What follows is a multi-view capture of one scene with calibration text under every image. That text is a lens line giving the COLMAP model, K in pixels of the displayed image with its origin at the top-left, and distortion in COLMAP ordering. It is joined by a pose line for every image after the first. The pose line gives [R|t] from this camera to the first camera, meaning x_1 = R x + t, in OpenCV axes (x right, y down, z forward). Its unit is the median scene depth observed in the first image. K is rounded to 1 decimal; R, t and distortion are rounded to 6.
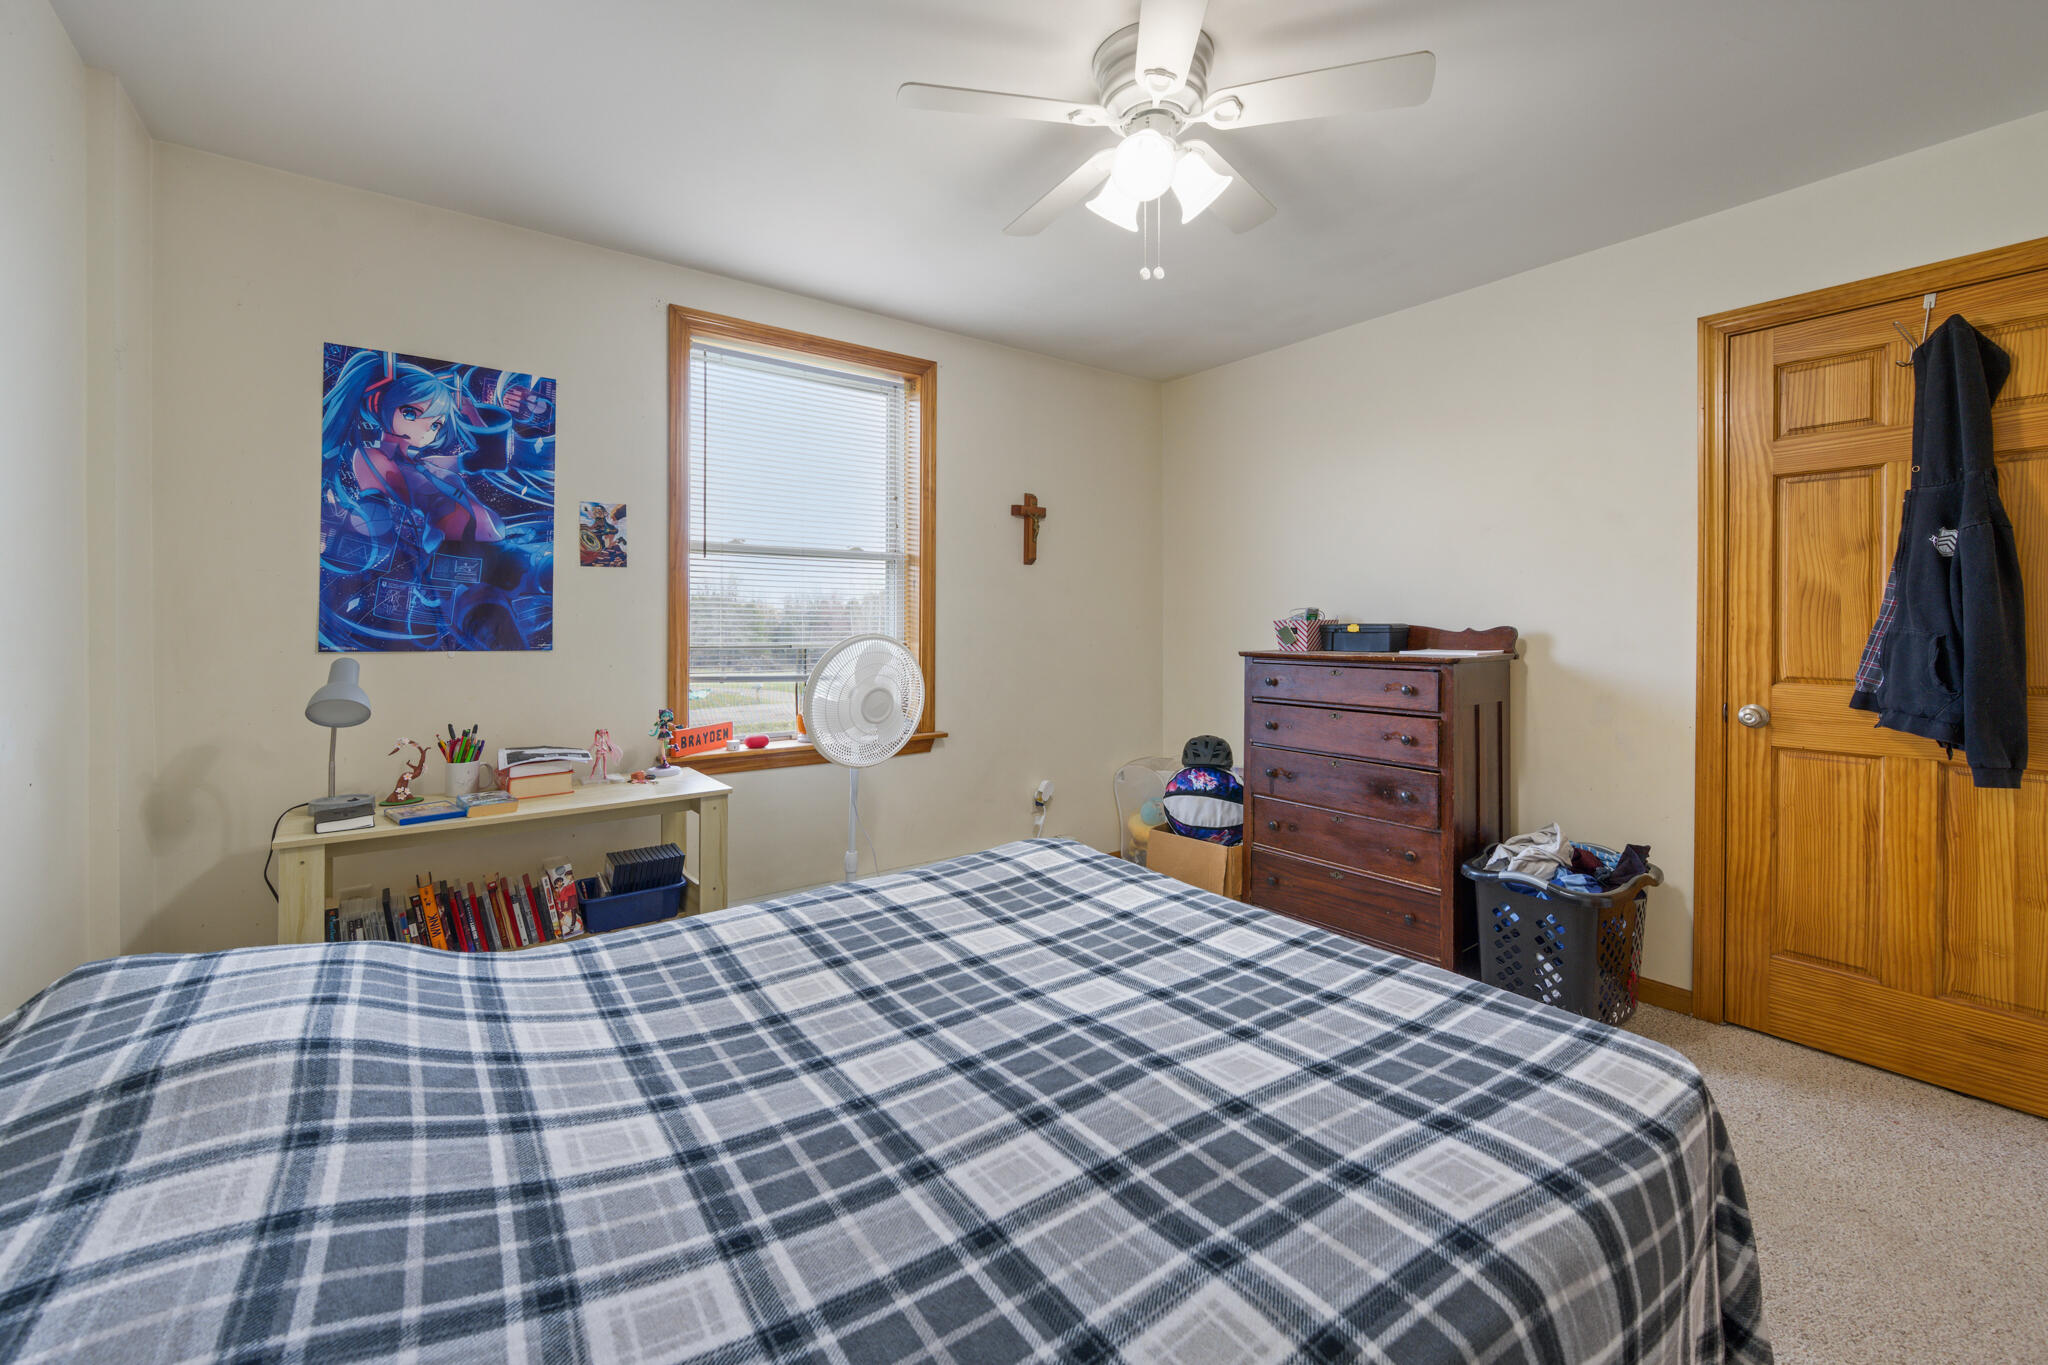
lens RADIAL K [[814.2, 0, 1024.8], [0, 814.2, 657.1], [0, 0, 1]] dist [-0.001038, 0.000335]
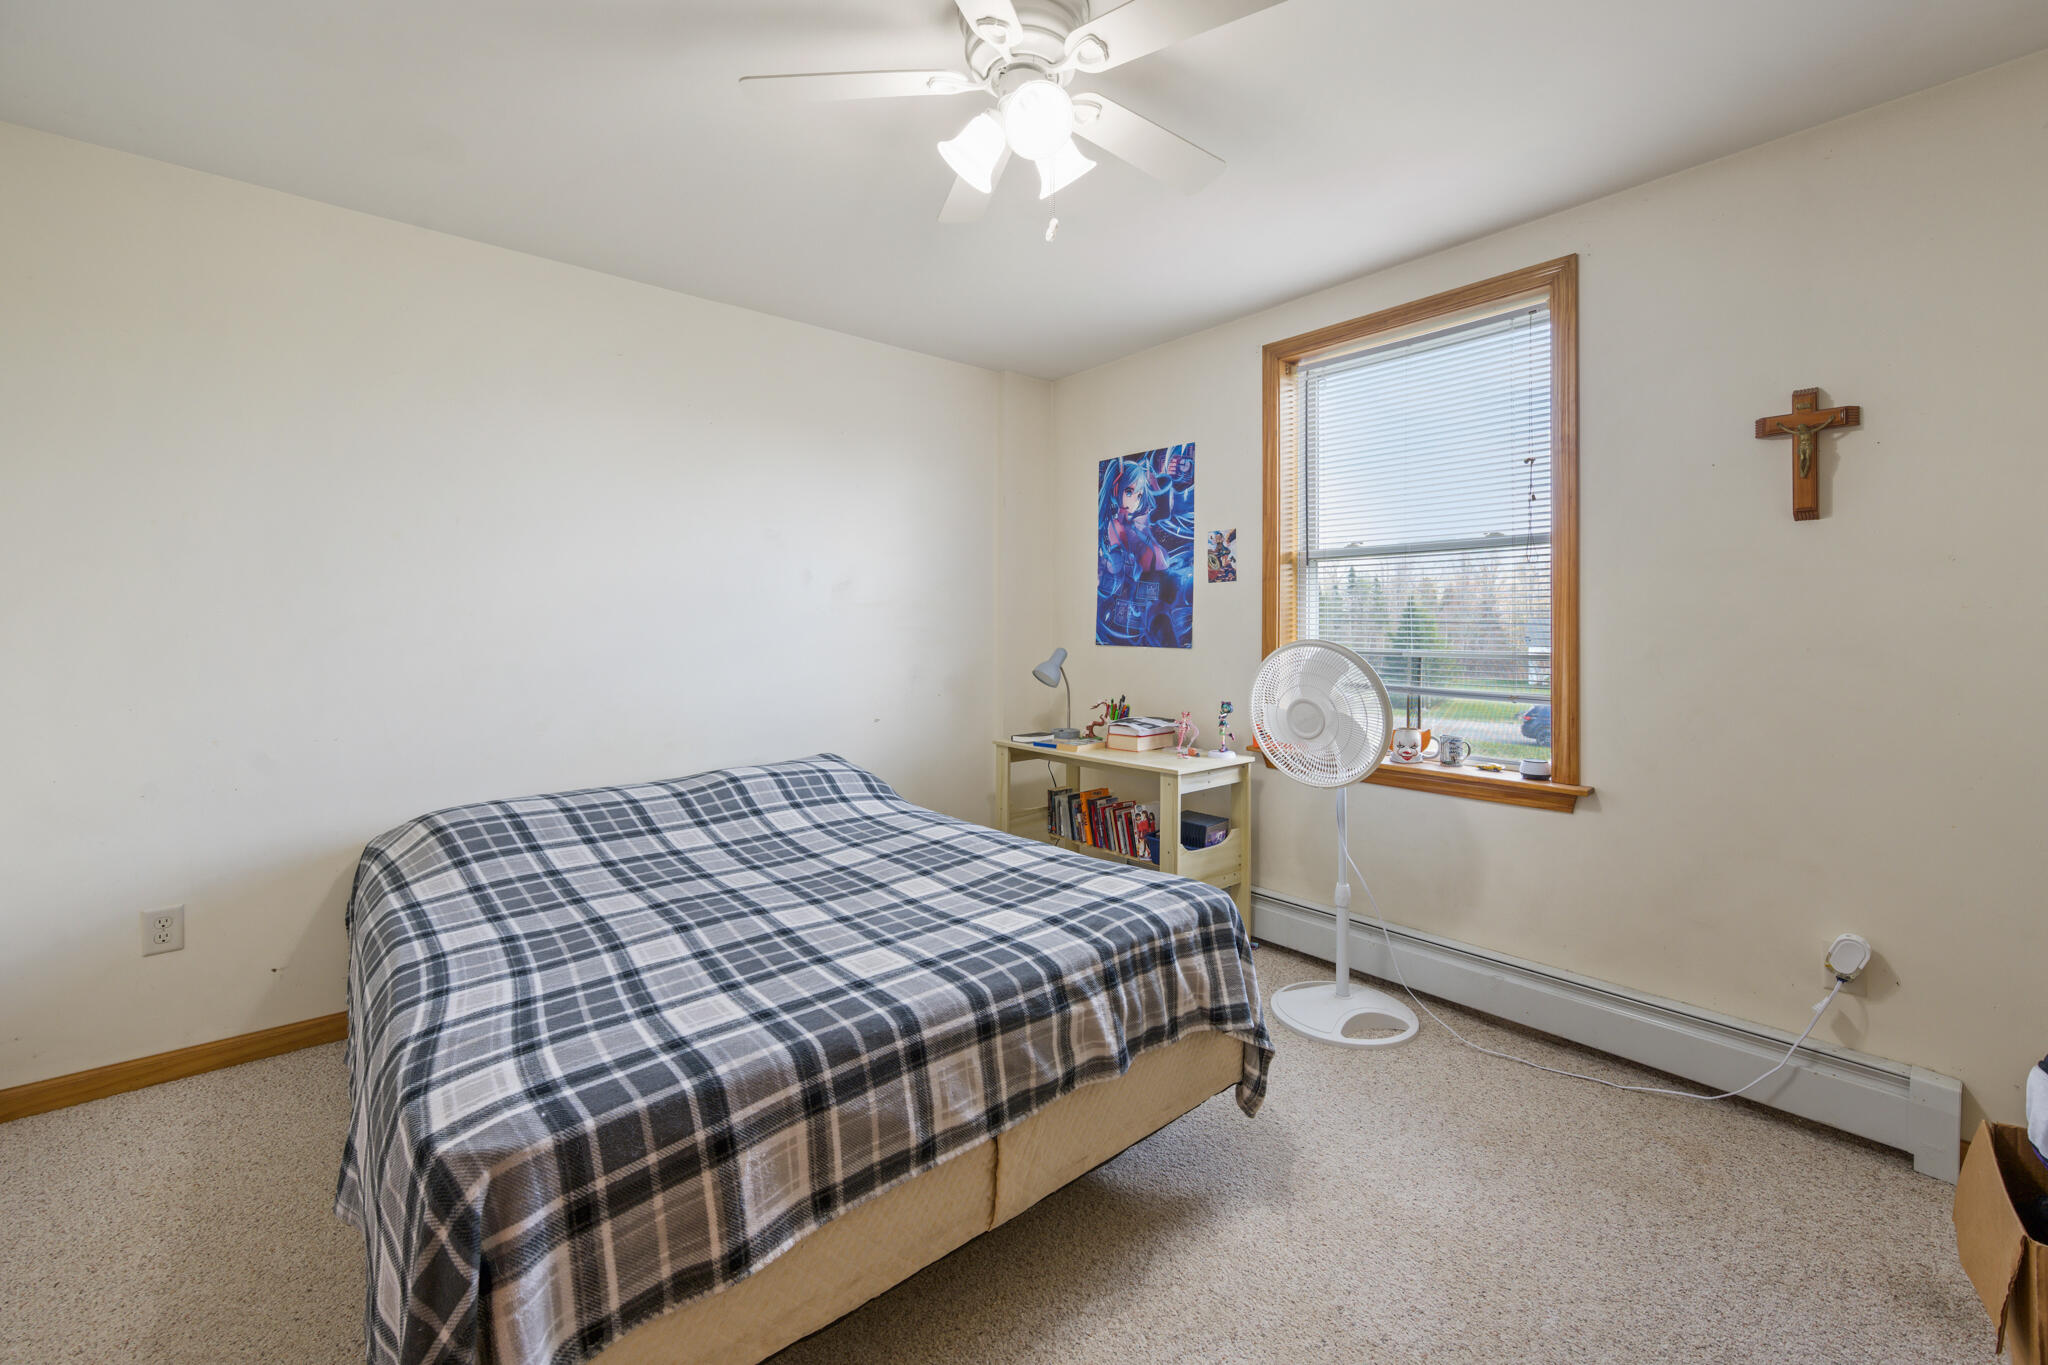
lens RADIAL K [[814.2, 0, 1024.8], [0, 814.2, 657.1], [0, 0, 1]] dist [-0.001038, 0.000335]
pose [[0.084510, 0.028546, -0.996014, 0.734443], [-0.052387, 0.998334, 0.024168, -0.012737], [0.995045, 0.050135, 0.085865, 0.645911]]
